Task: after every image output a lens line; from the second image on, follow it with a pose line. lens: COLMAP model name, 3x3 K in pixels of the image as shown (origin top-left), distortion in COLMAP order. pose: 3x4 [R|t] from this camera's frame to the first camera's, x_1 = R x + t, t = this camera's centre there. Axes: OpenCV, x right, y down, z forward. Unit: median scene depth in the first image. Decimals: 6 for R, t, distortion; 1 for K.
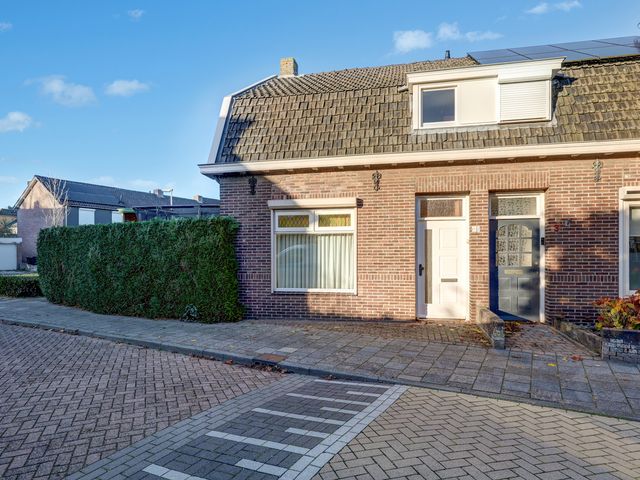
lens RADIAL K [[381.0, 0, 320.0], [0, 381.0, 240.0], [0, 0, 1]] dist [0.004629, -0.000601]
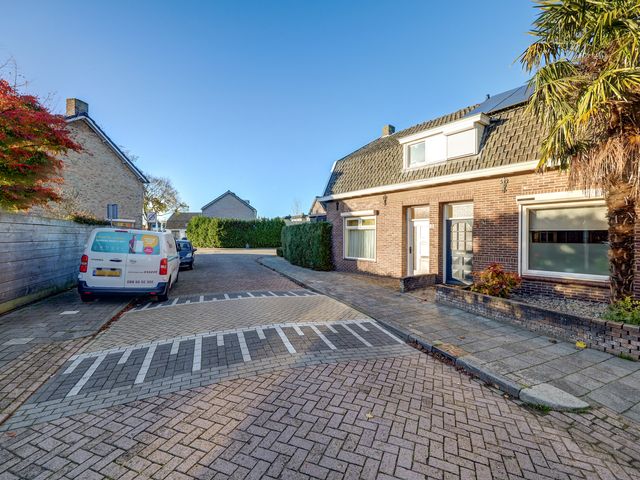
lens RADIAL K [[293.1, 0, 323.1], [0, 293.1, 229.7], [0, 0, 1]] dist [-0.001828, -0.000083]
pose [[0.764548, -0.004367, -0.644552, 0.822548], [0.002878, 0.999990, -0.003362, -0.010397], [0.644560, 0.000715, 0.764553, -0.264234]]
